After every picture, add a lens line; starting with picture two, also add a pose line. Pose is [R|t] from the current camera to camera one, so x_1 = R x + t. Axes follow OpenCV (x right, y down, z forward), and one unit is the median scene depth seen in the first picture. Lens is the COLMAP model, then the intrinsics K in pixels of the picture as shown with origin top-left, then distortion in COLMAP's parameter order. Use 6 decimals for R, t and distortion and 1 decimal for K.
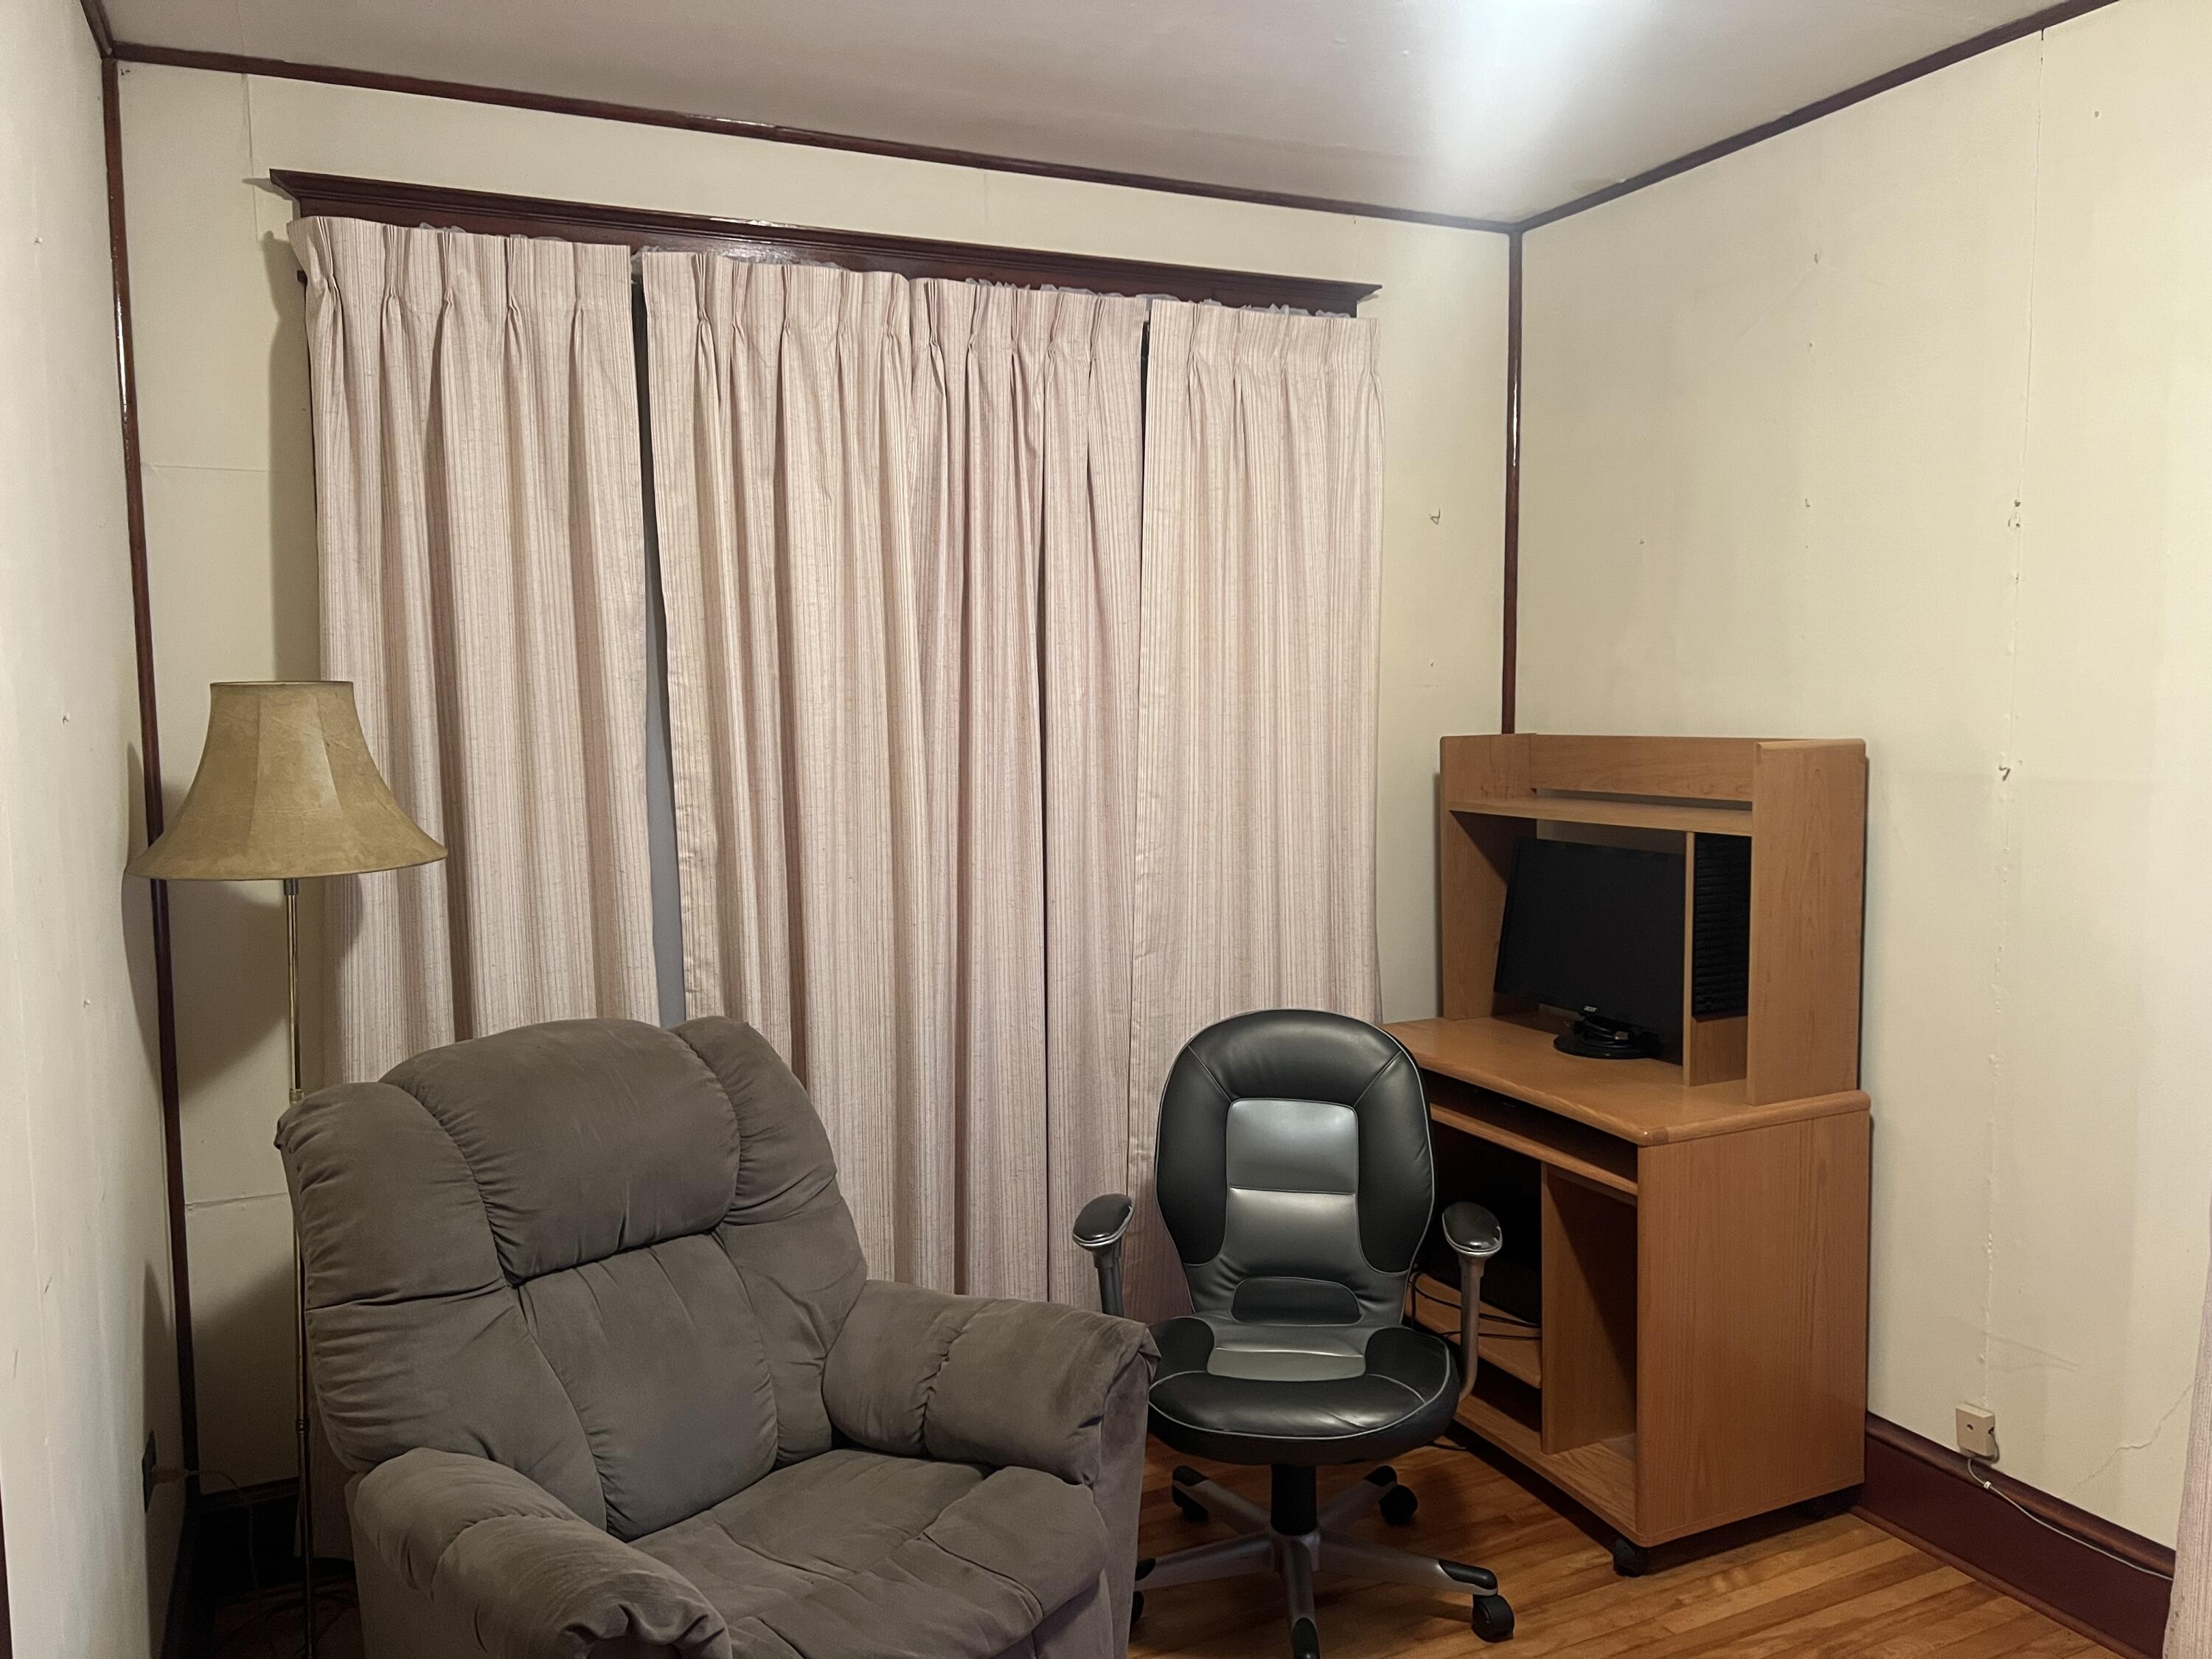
lens RADIAL K [[1662.9, 0, 1108.6], [0, 1662.9, 865.4], [0, 0, 1]] dist [0.000838, -0.005220]
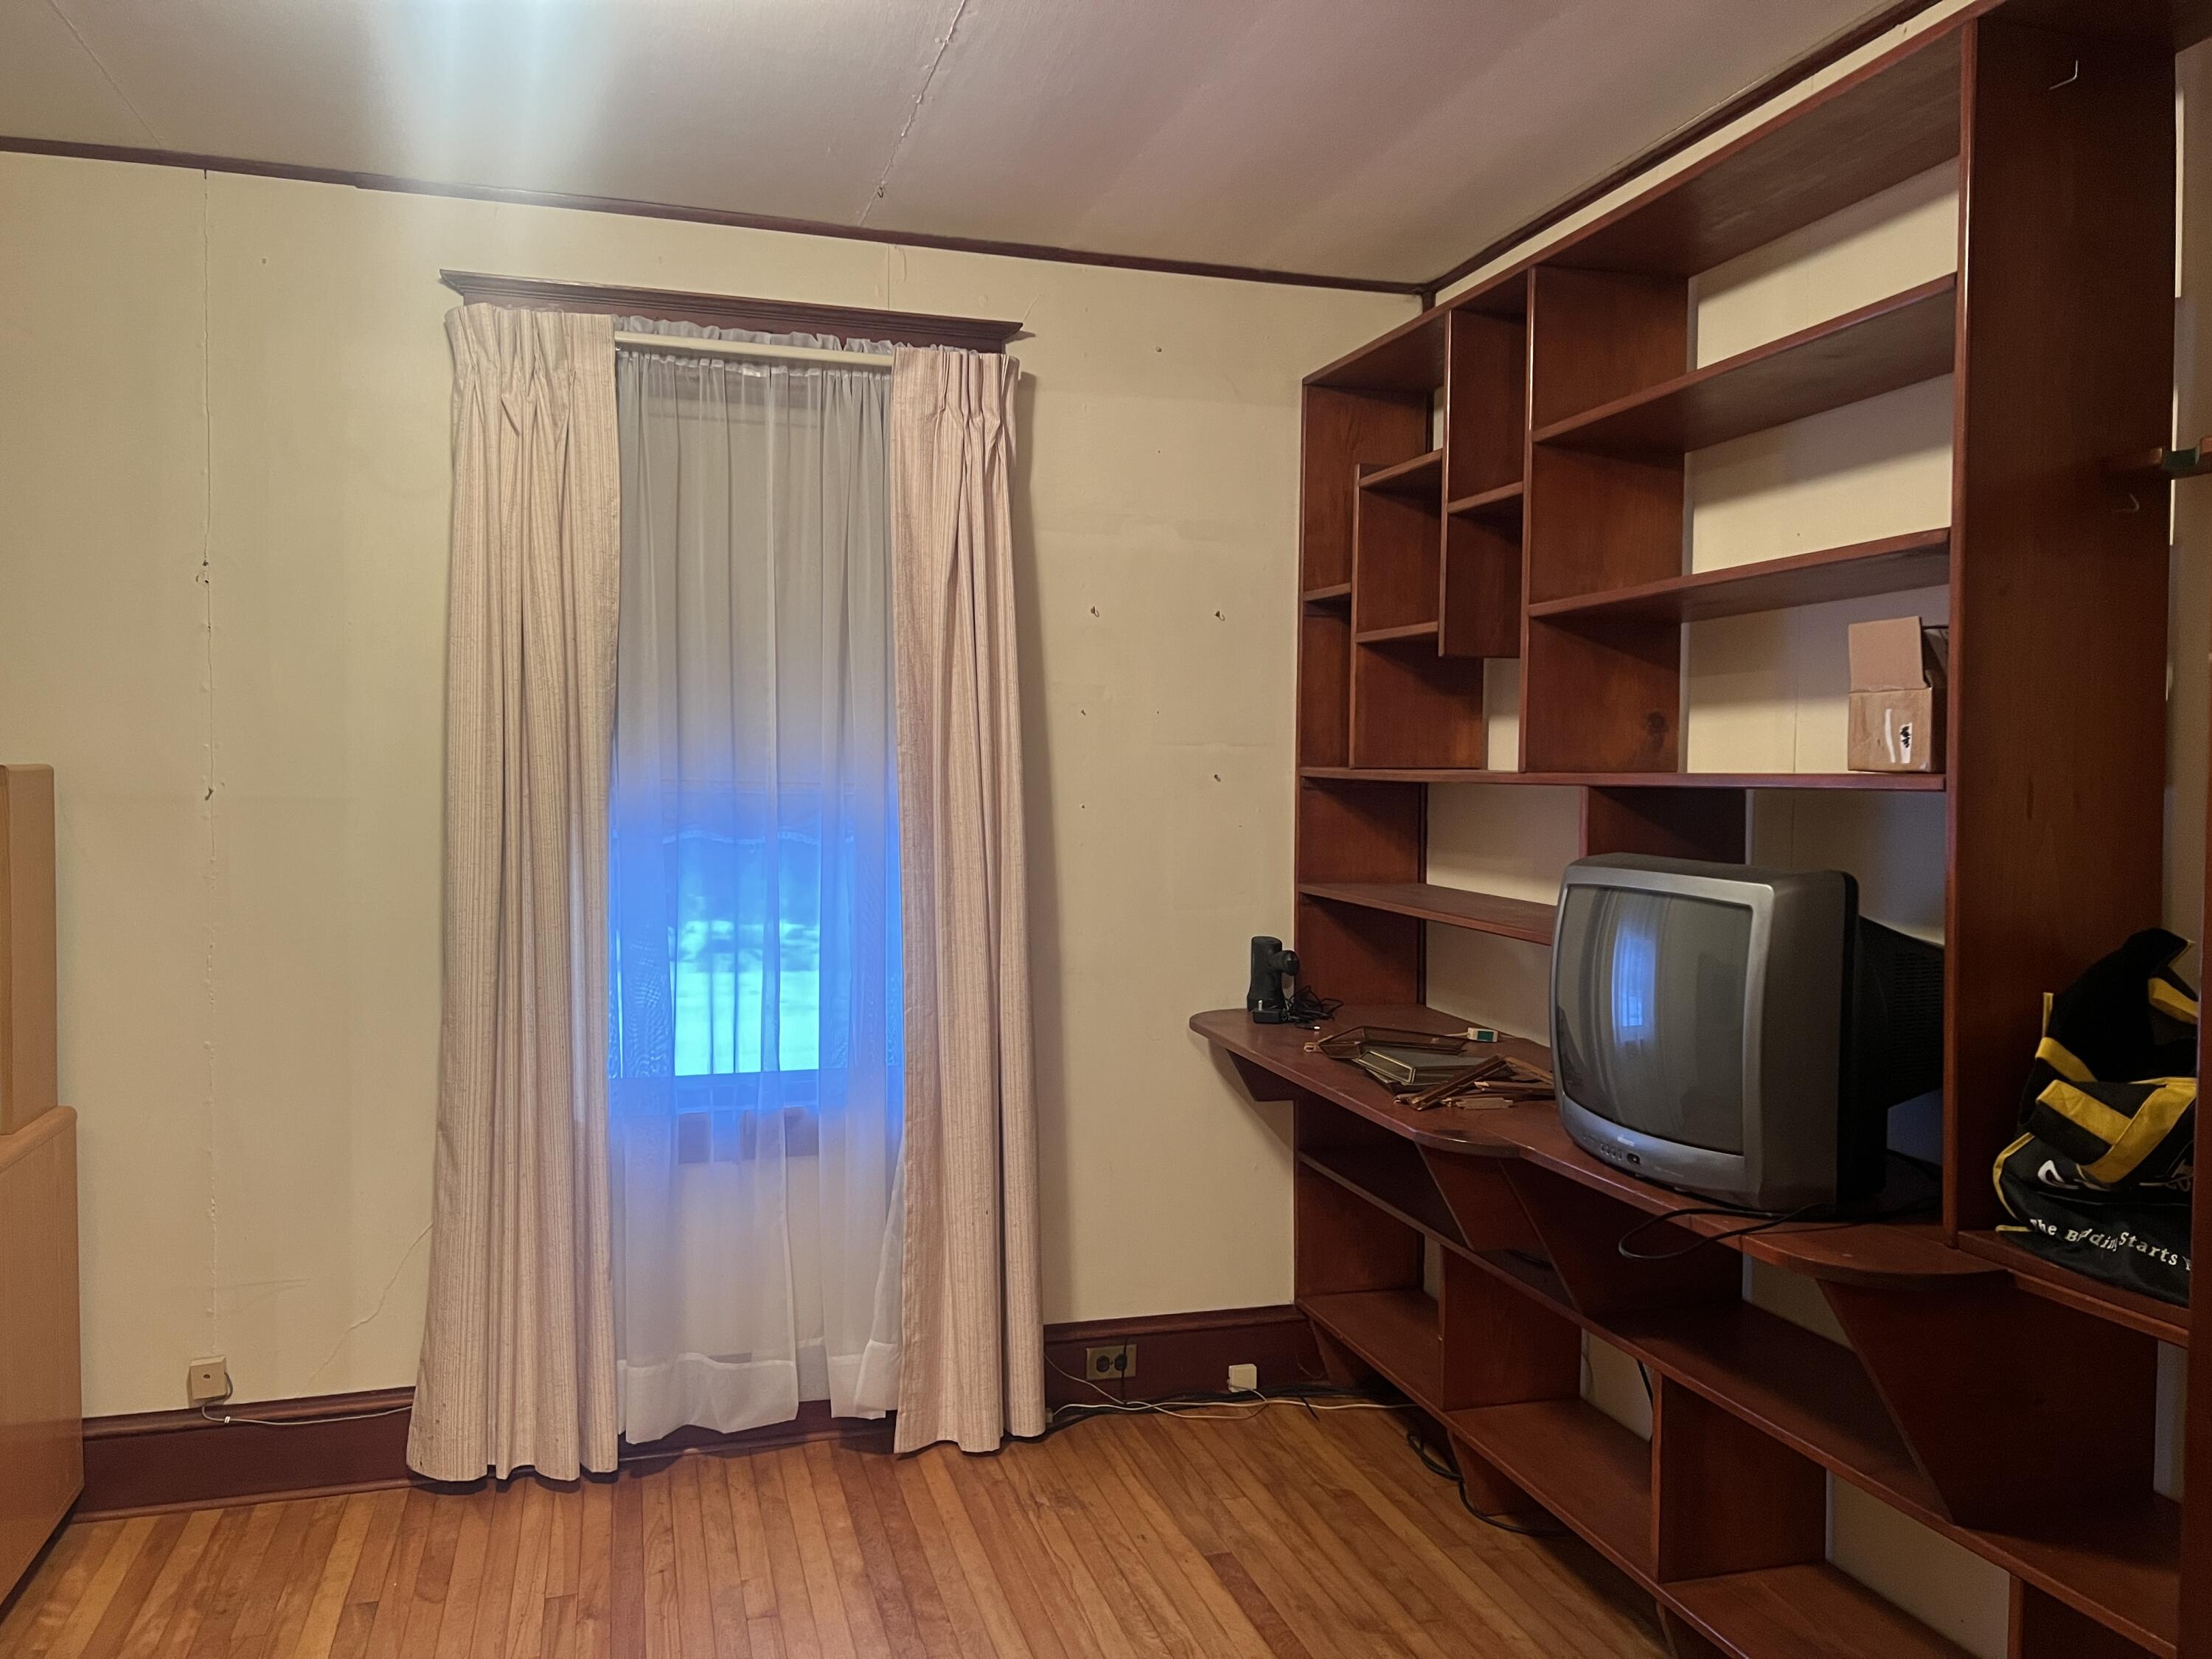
lens RADIAL K [[1662.9, 0, 1108.6], [0, 1662.9, 865.4], [0, 0, 1]] dist [0.000838, -0.005220]
pose [[0.145143, -0.035462, 0.988775, -0.492023], [0.091657, 0.995542, 0.022250, 0.024781], [-0.985156, 0.087399, 0.147747, 0.203323]]
